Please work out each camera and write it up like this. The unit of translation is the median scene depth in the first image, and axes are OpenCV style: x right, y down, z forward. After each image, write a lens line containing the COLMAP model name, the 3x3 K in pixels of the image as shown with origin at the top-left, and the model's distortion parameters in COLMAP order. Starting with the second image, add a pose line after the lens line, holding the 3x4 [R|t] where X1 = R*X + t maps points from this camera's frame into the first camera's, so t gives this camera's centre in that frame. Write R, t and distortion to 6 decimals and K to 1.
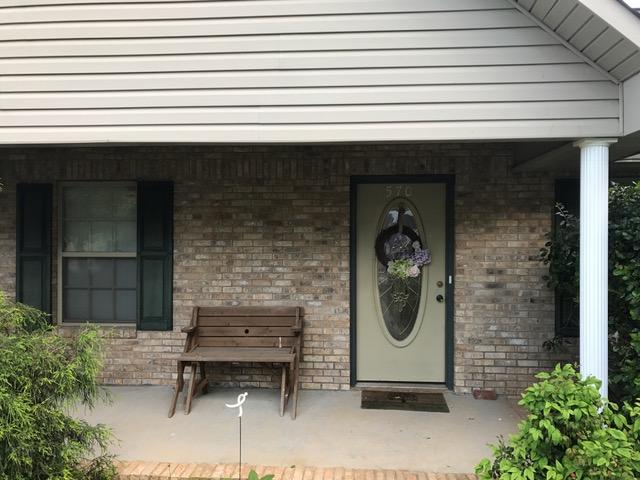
lens RADIAL K [[530.7, 0, 320.0], [0, 530.7, 240.0], [0, 0, 1]] dist [0.076437, -0.004405]
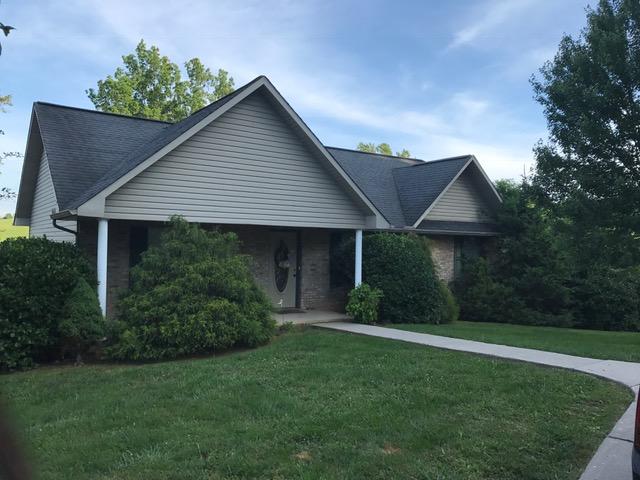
lens RADIAL K [[551.4, 0, 300.0], [0, 551.4, 241.6], [0, 0, 1]] dist [0.363779, -0.000929]
pose [[0.782103, 0.015667, 0.622952, -1.512362], [-0.009555, 0.999868, -0.013150, -0.024977], [-0.623076, 0.004333, 0.782149, -1.212350]]
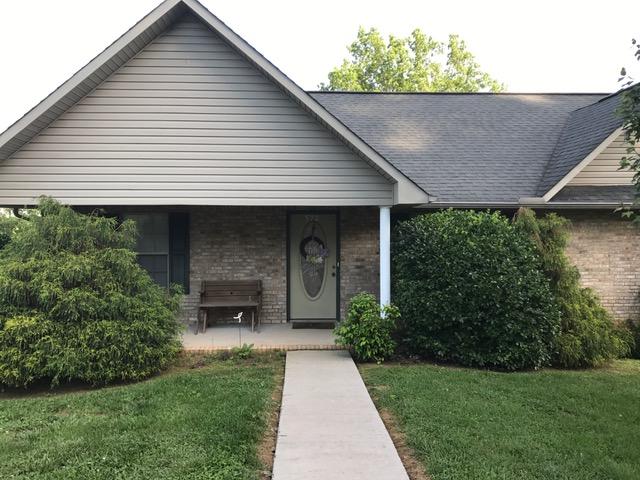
lens RADIAL K [[530.7, 0, 320.0], [0, 530.7, 240.0], [0, 0, 1]] dist [0.076437, -0.004405]
pose [[0.993118, -0.006677, 0.116931, -0.045730], [0.005002, 0.999881, 0.014610, -0.042445], [-0.117014, -0.013925, 0.993033, -0.896091]]
